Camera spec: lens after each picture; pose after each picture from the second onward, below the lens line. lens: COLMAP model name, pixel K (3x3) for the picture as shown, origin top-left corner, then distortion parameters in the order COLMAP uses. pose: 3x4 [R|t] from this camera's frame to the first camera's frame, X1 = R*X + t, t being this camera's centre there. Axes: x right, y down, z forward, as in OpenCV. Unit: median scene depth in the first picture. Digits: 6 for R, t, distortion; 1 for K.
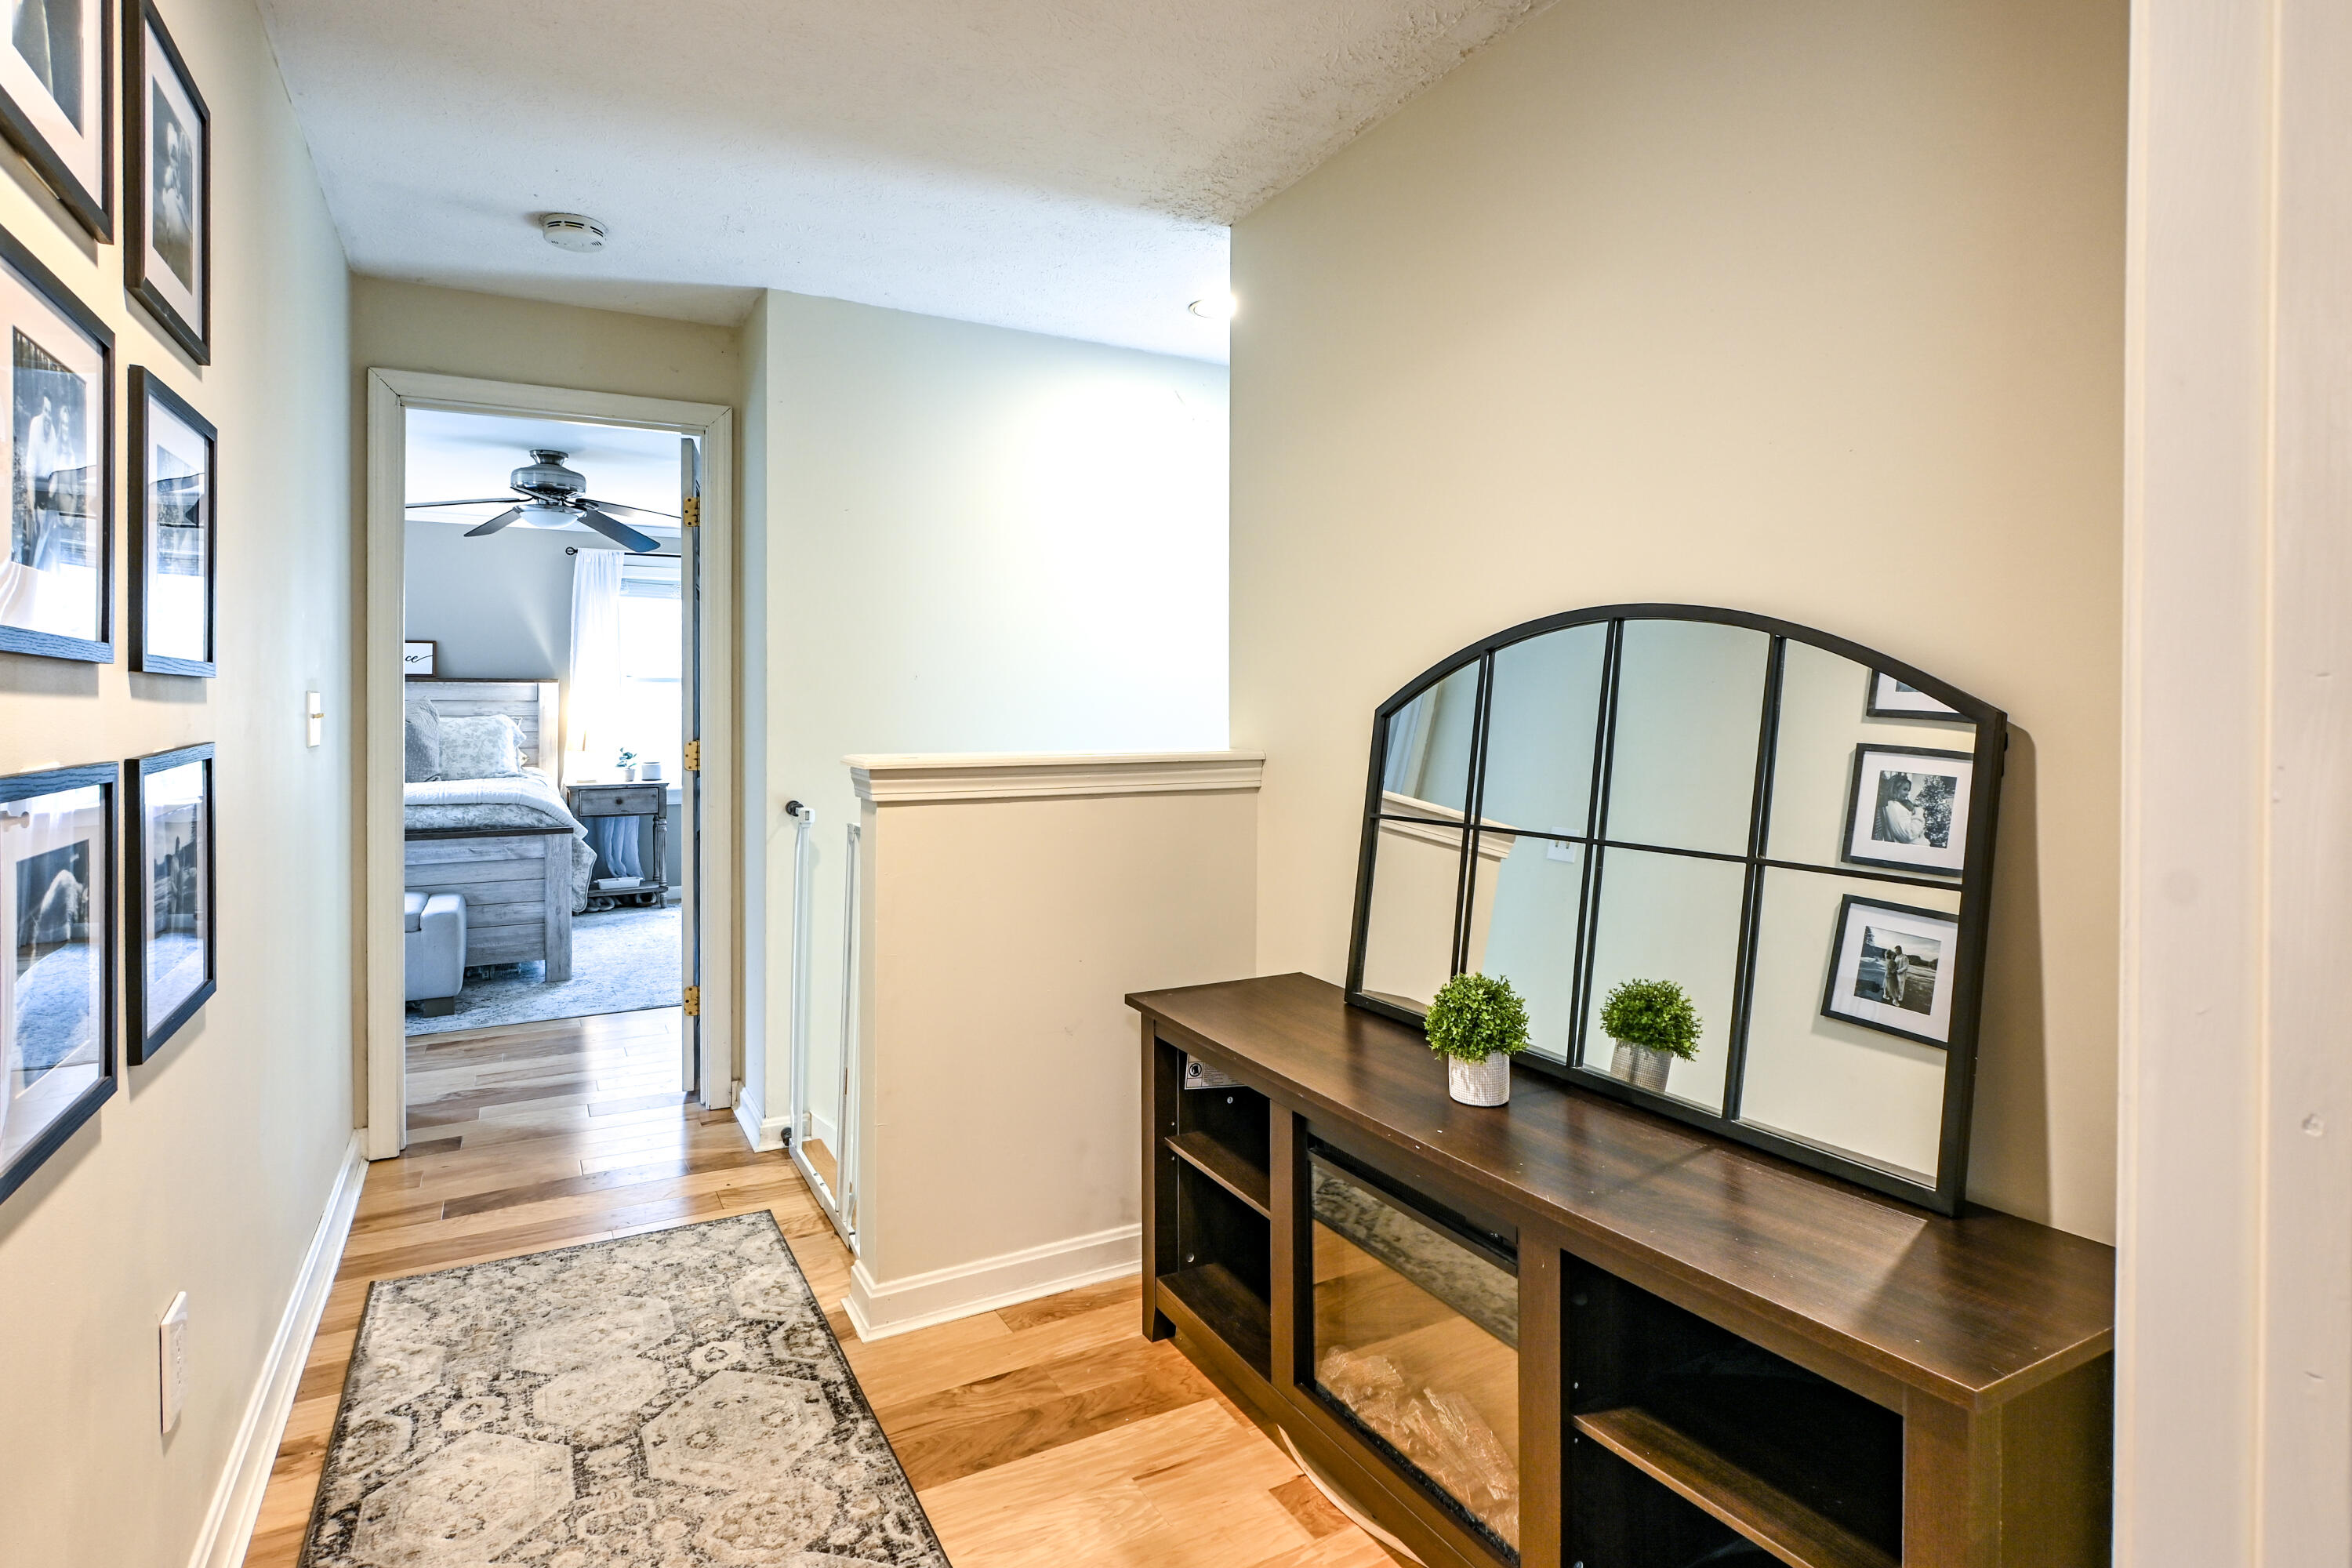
lens RADIAL K [[1199.6, 0, 1174.8], [0, 1199.6, 717.0], [0, 0, 1]] dist [0.001276, 0.000300]
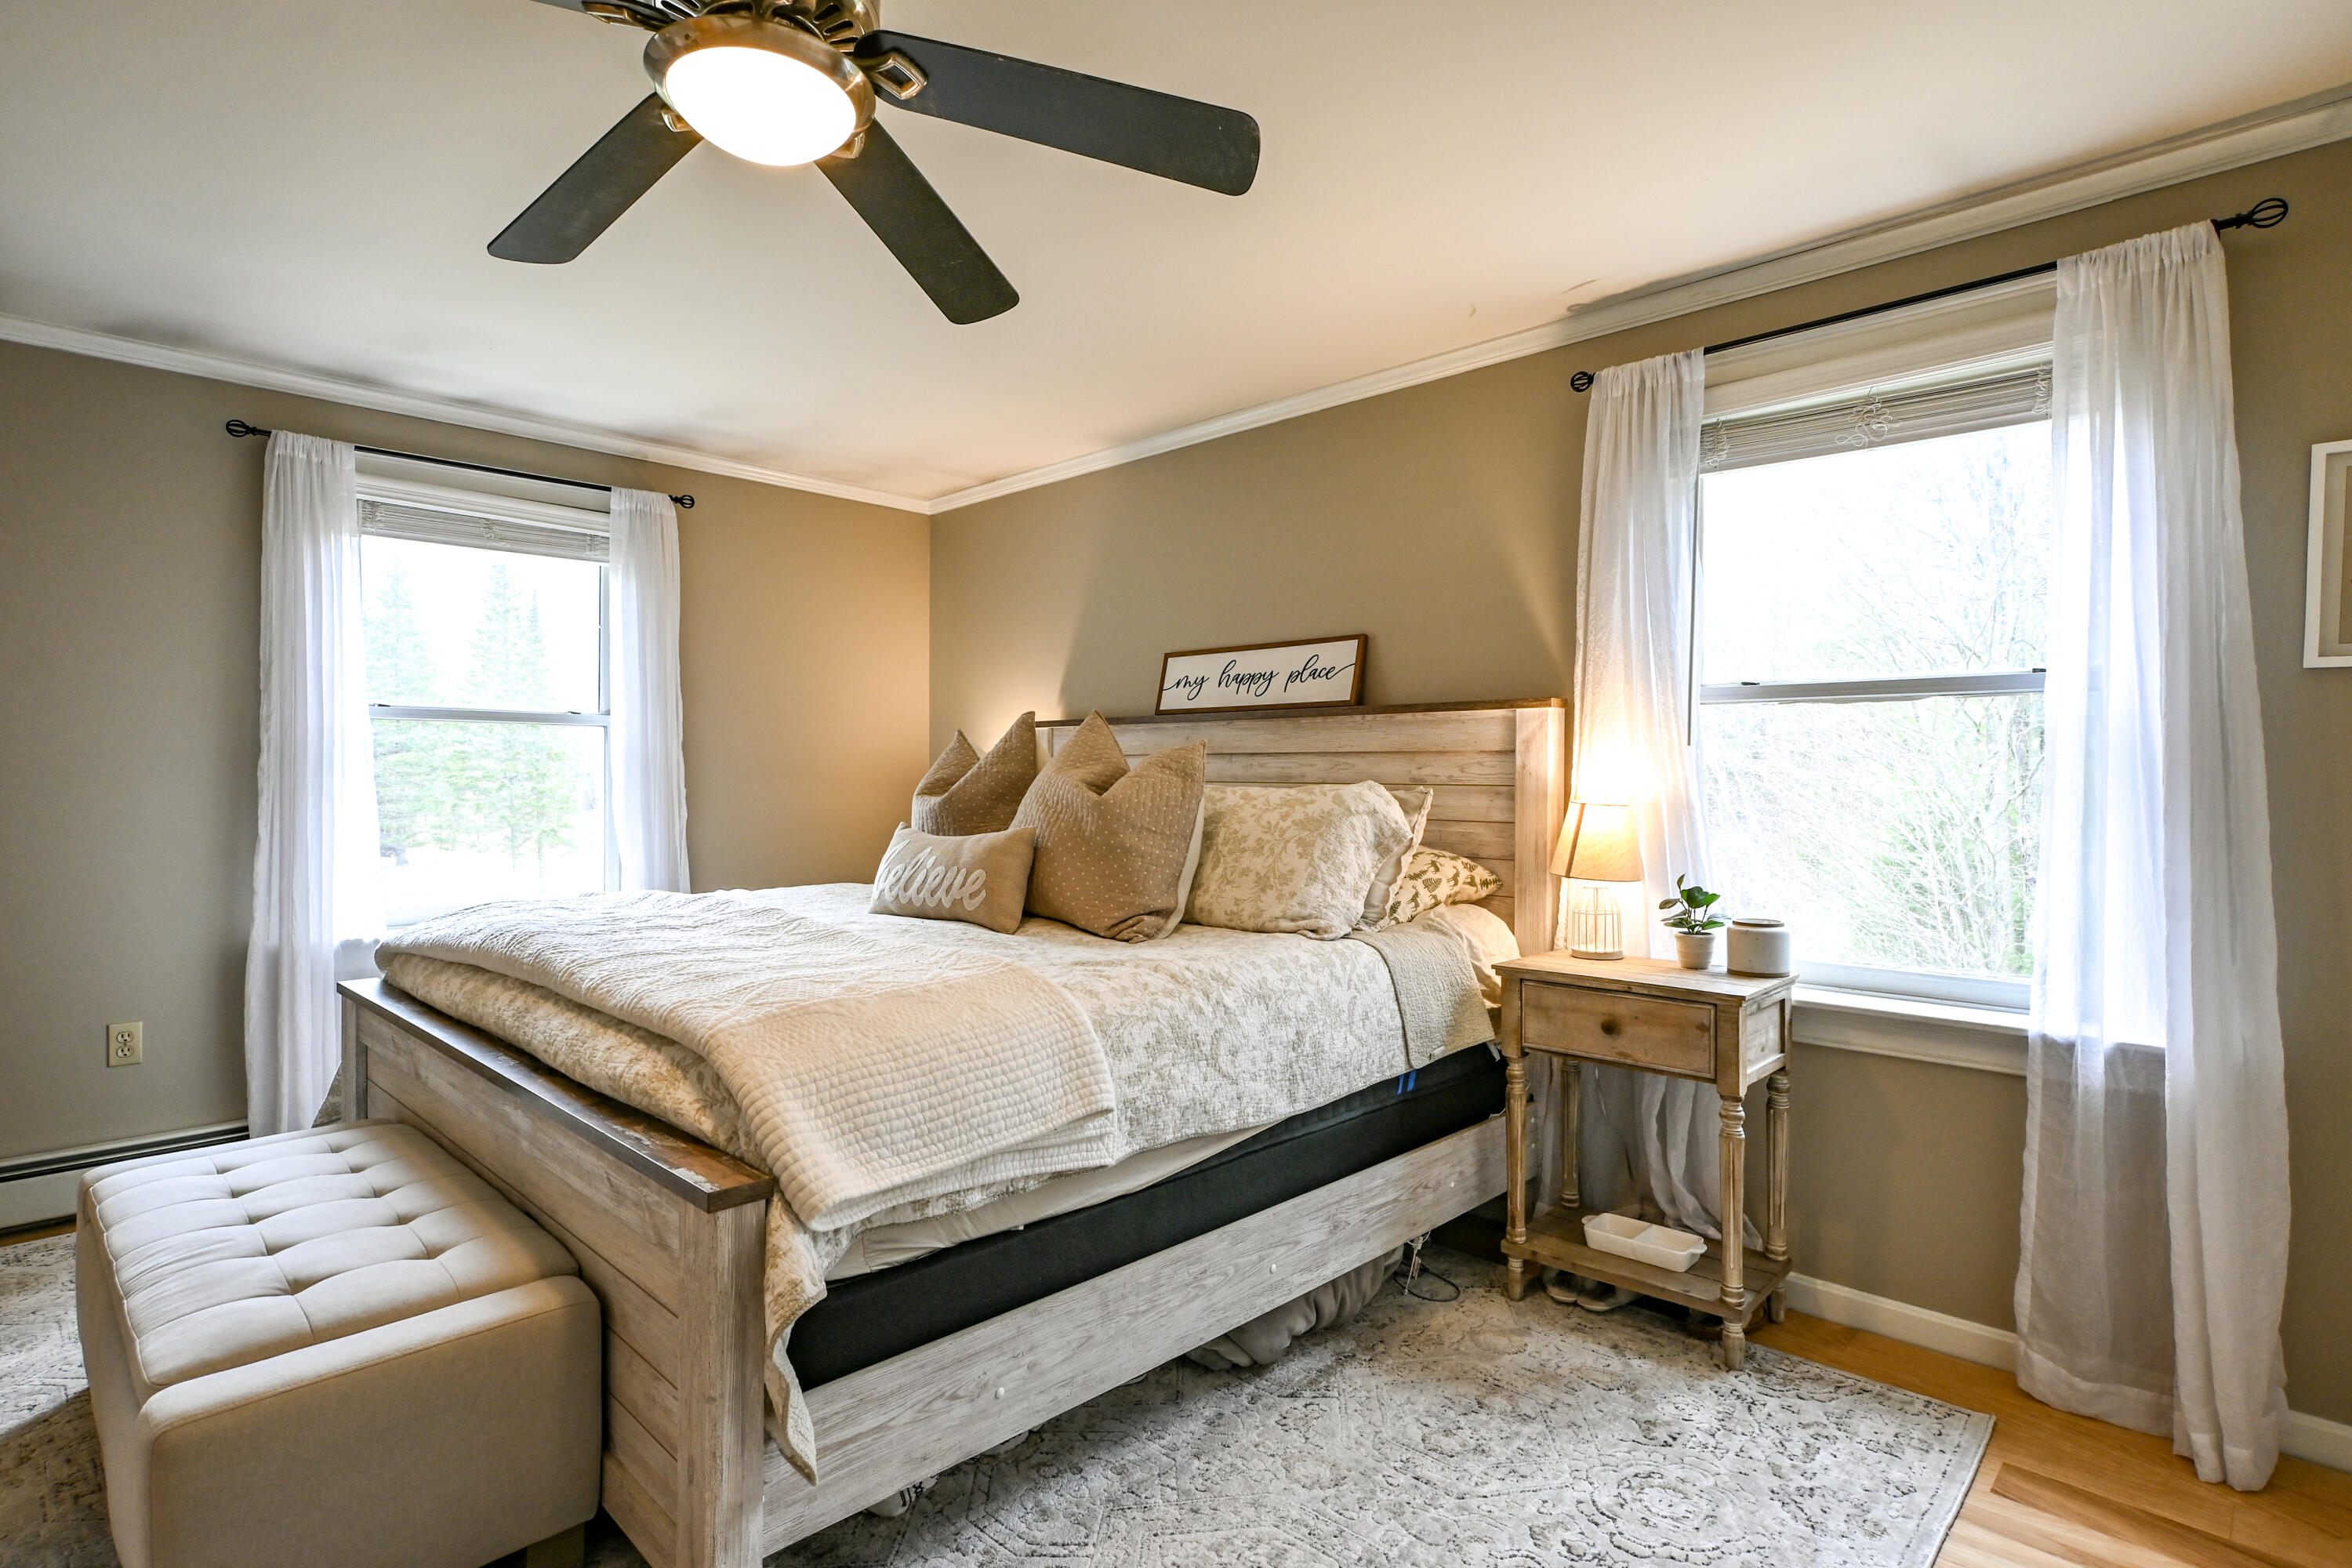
lens RADIAL K [[1169.7, 0, 1161.4], [0, 1169.7, 772.7], [0, 0, 1]] dist [0.000751, 0.000088]
pose [[0.281906, 0.001571, -0.959441, -0.165539], [-0.008478, 0.999964, -0.000853, -0.004073], [0.959404, 0.008375, 0.281909, 0.771806]]
